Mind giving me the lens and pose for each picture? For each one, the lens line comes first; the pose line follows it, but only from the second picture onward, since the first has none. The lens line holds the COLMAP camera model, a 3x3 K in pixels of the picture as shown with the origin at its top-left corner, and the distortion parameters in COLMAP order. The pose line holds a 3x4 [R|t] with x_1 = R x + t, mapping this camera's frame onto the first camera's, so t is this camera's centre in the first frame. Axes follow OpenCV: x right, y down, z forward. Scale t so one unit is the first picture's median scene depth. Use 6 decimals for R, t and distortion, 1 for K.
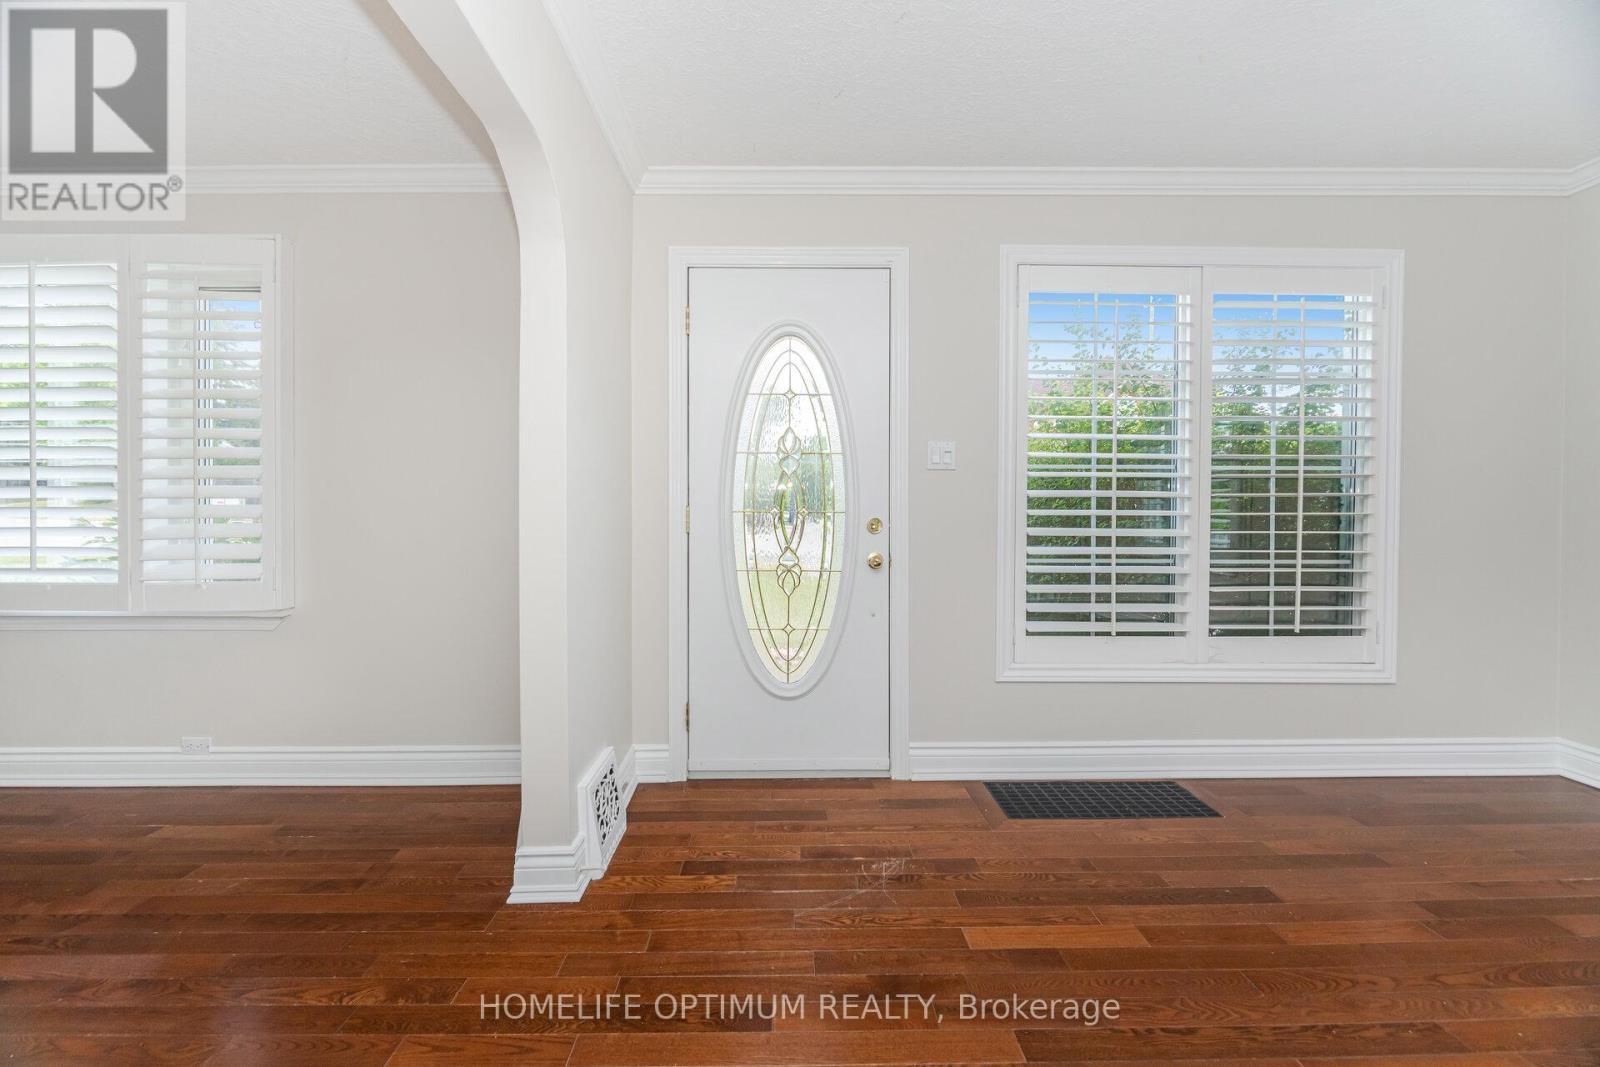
lens RADIAL K [[646.7, 0, 782.7], [0, 646.7, 528.3], [0, 0, 1]] dist [-0.008147, 0.000206]
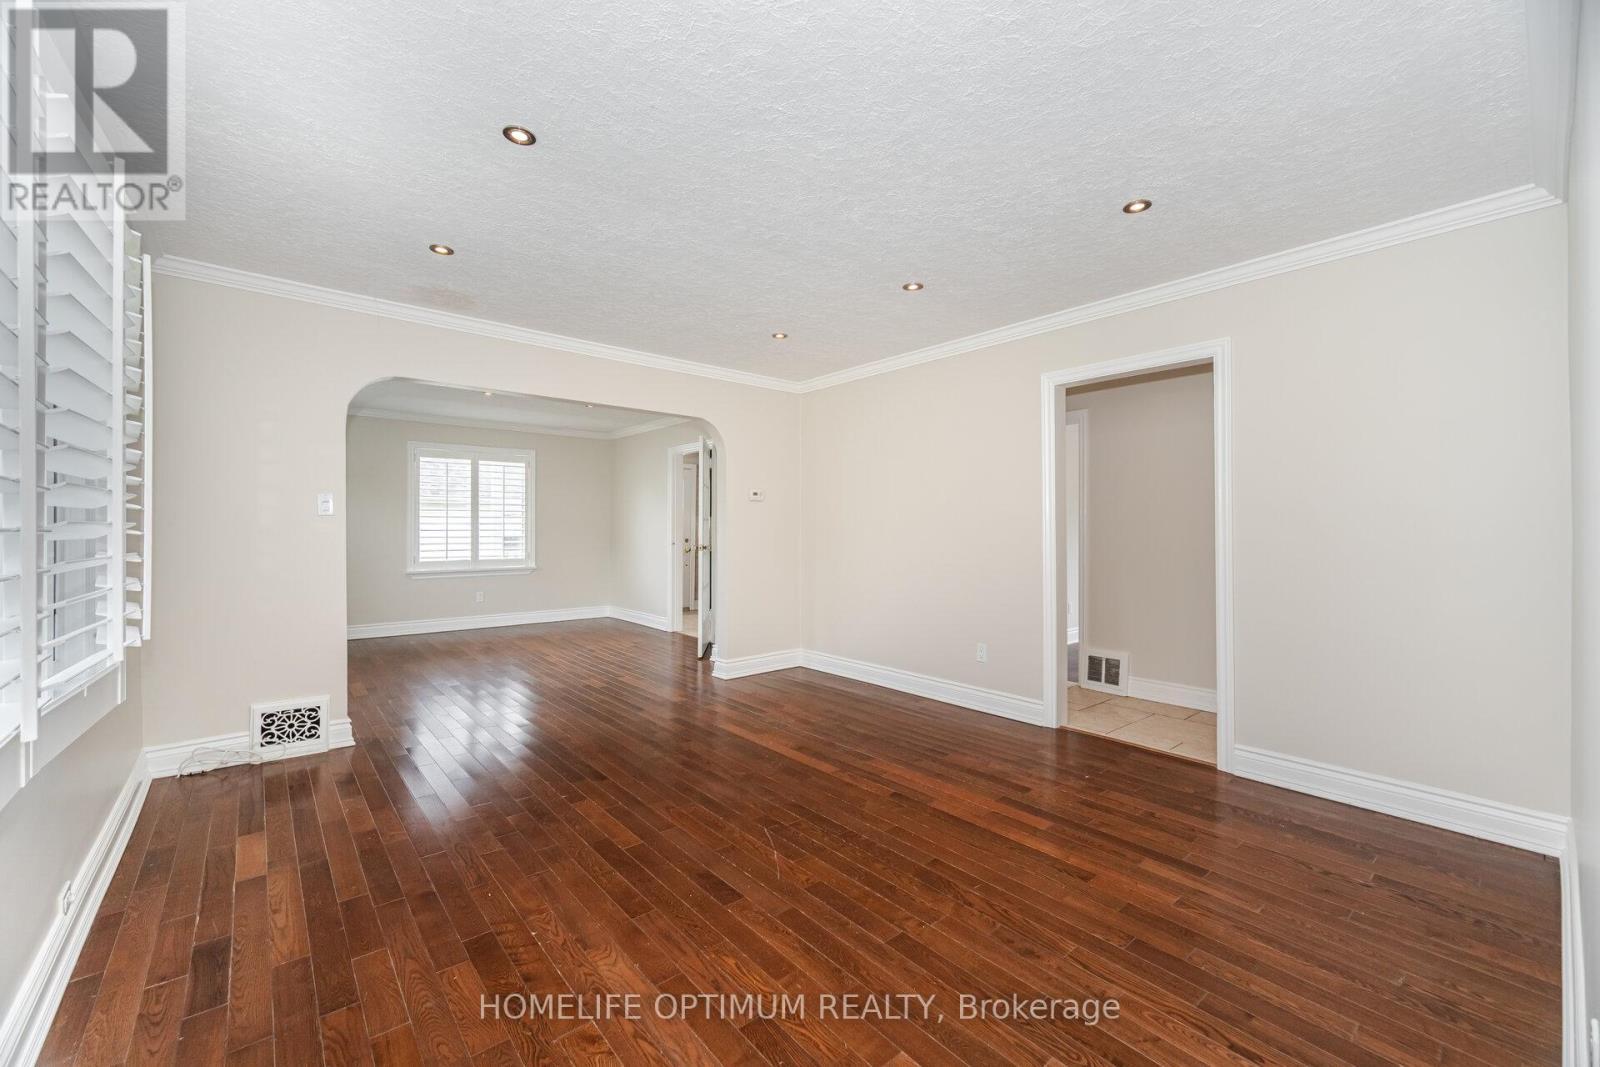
lens RADIAL K [[646.7, 0, 804.1], [0, 646.7, 530.7], [0, 0, 1]] dist [-0.008147, 0.000206]
pose [[-0.642773, -0.002804, 0.766052, -2.025399], [0.018736, 0.999637, 0.019380, -0.057206], [-0.765828, 0.026810, -0.642487, 0.864473]]
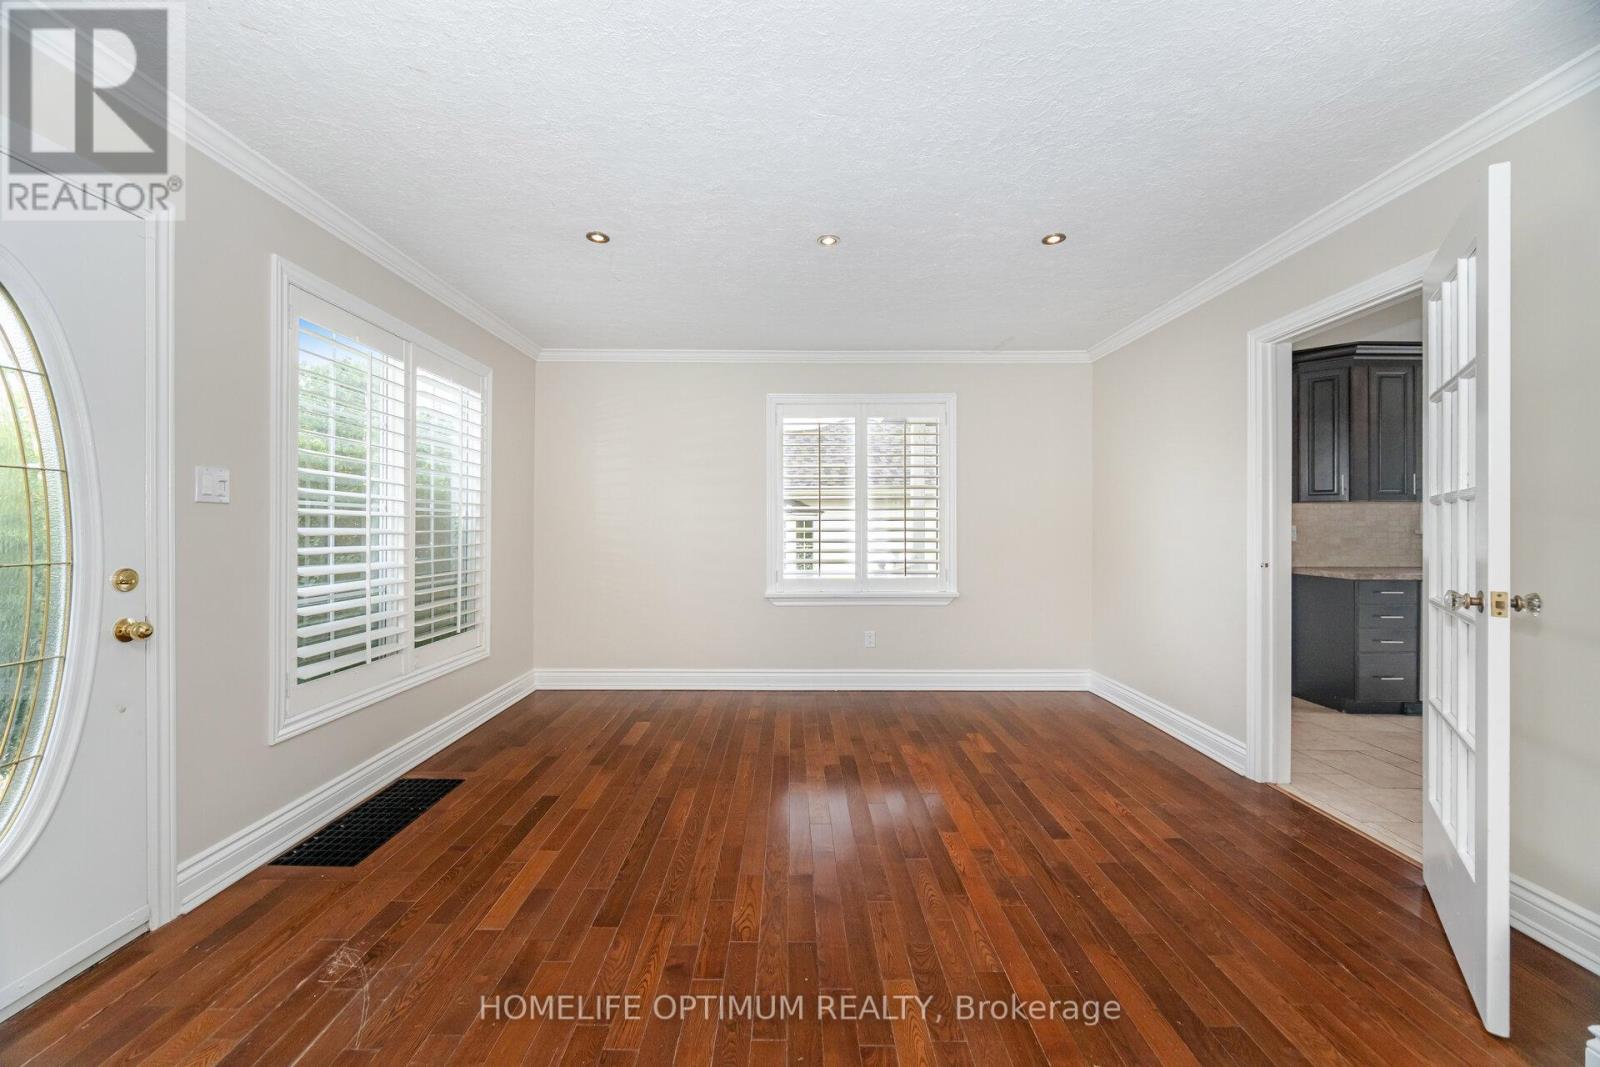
lens RADIAL K [[646.7, 0, 789.7], [0, 646.7, 527.0], [0, 0, 1]] dist [-0.008147, 0.000206]
pose [[0.008796, -0.000777, 0.999961, -0.564887], [0.025275, 0.999680, 0.000555, -0.044705], [-0.999642, 0.025269, 0.008813, 0.288578]]
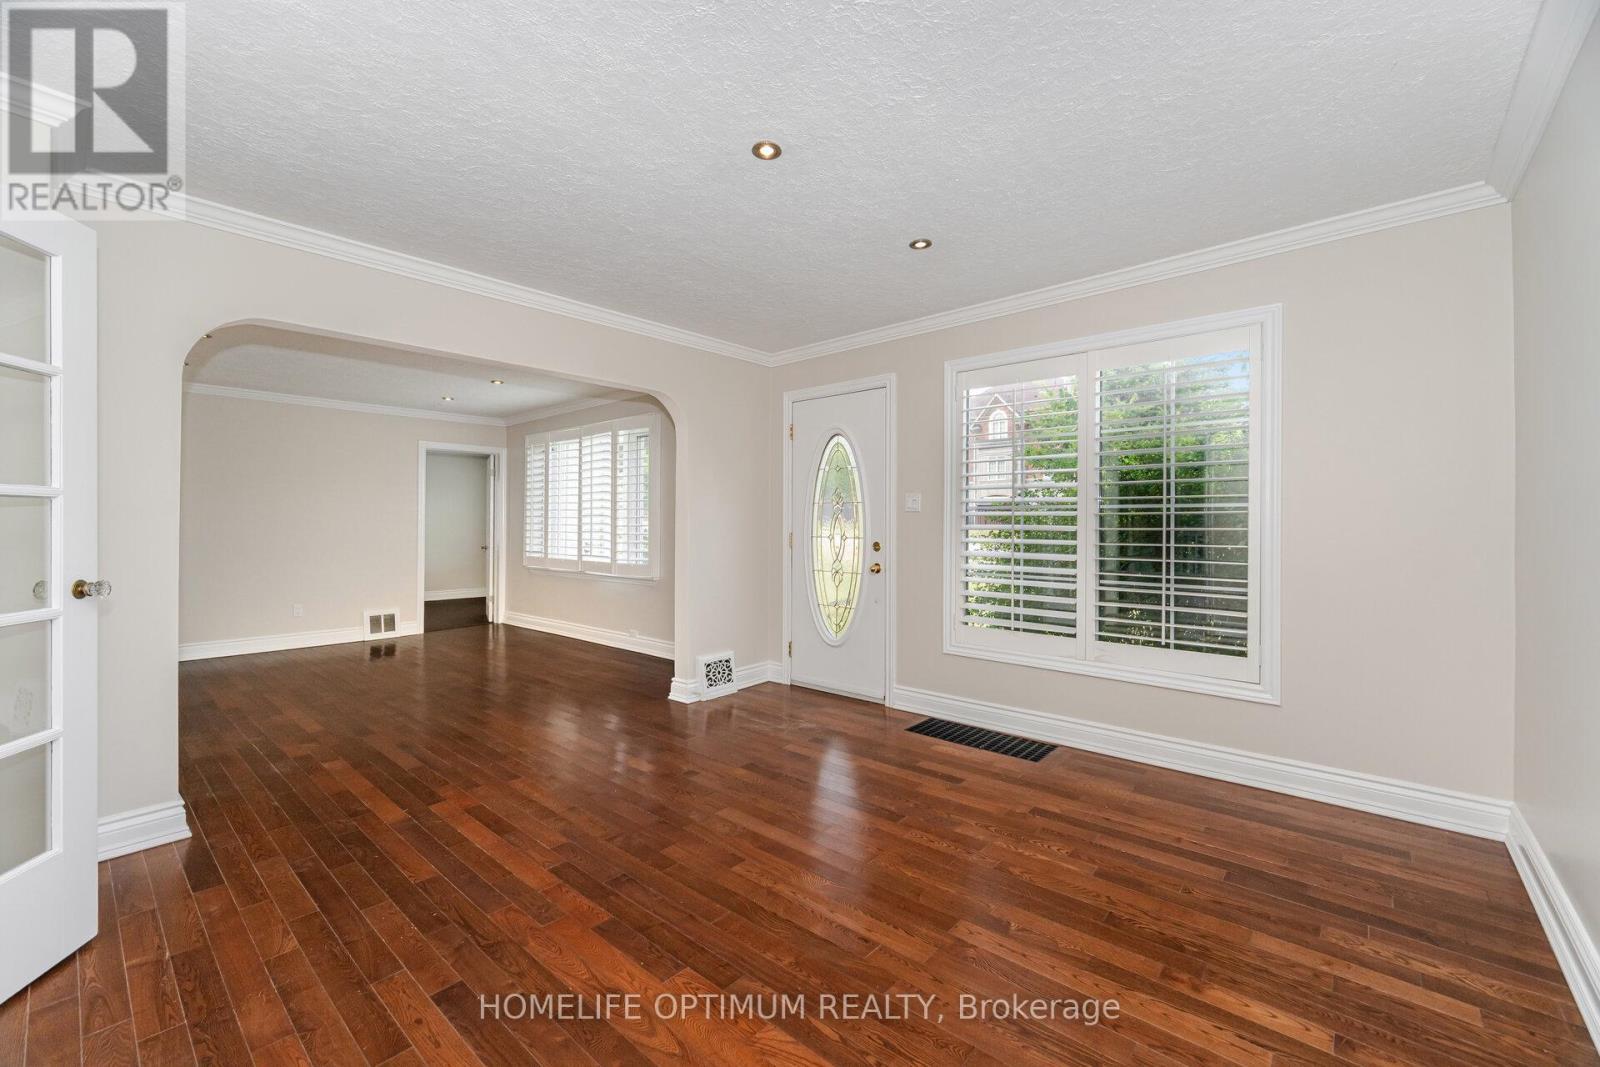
lens RADIAL K [[646.7, 0, 792.2], [0, 646.7, 531.8], [0, 0, 1]] dist [-0.008147, 0.000206]
pose [[0.742509, 0.009566, -0.669768, 1.114638], [-0.019009, 0.999796, -0.006794, -0.027356], [0.669567, 0.017776, 0.742539, -0.364119]]
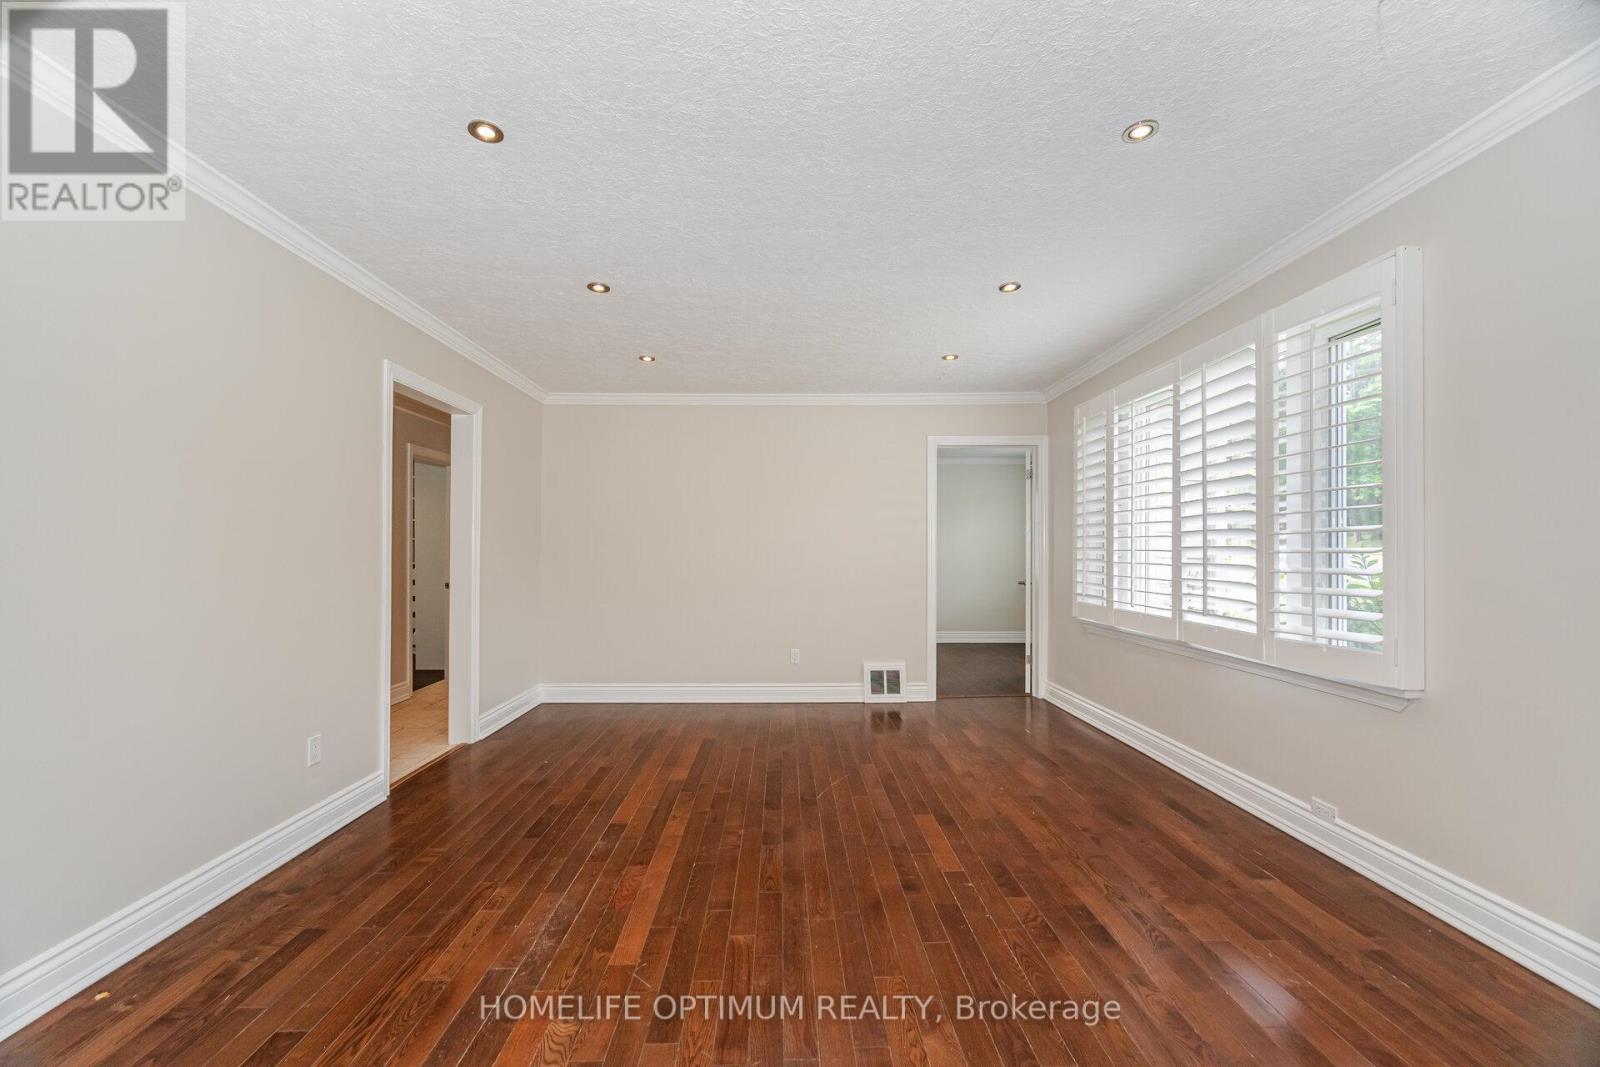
lens RADIAL K [[646.7, 0, 794.8], [0, 646.7, 541.6], [0, 0, 1]] dist [-0.008147, 0.000206]
pose [[0.011449, -0.014417, -0.999831, 0.054327], [-0.022687, 0.999635, -0.014674, -0.037394], [0.999677, 0.022852, 0.011118, 0.194082]]
